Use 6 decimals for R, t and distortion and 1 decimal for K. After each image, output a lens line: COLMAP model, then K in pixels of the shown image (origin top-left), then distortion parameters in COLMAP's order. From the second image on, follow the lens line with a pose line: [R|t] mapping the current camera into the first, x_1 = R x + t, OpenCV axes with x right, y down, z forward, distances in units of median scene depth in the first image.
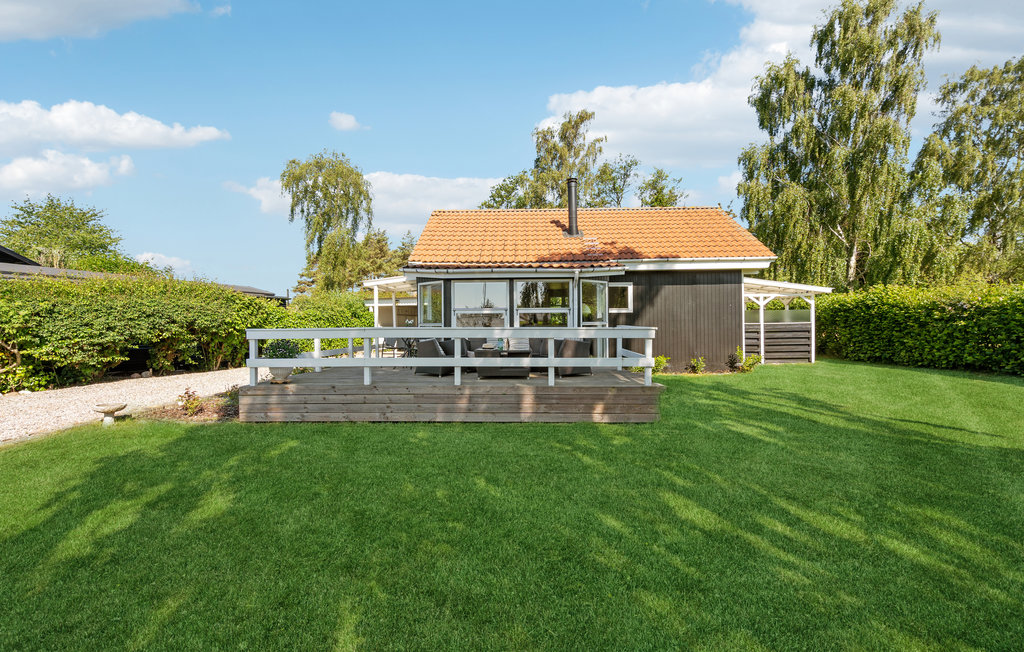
lens RADIAL K [[473.9, 0, 512.0], [0, 473.9, 339.6], [0, 0, 1]] dist [-0.002313, -0.000529]
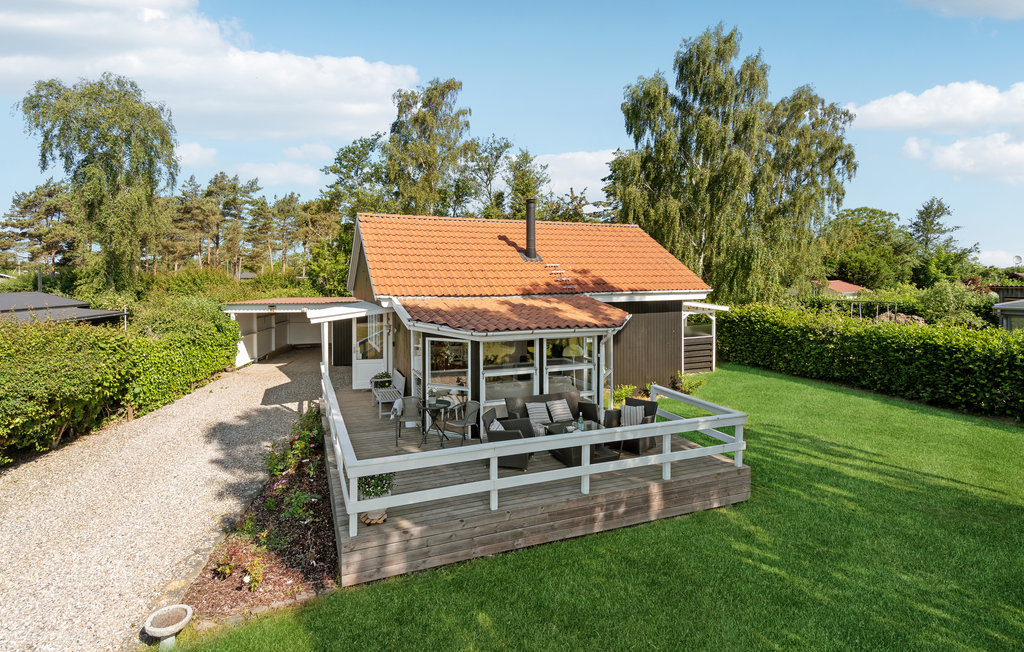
lens RADIAL K [[514.6, 0, 513.0], [0, 514.6, 302.3], [0, 0, 1]] dist [0.001931, -0.000118]
pose [[0.911535, -0.014940, 0.410952, -0.249167], [0.005911, 0.999713, 0.023233, -0.115498], [-0.411181, -0.018748, 0.911361, 0.047565]]
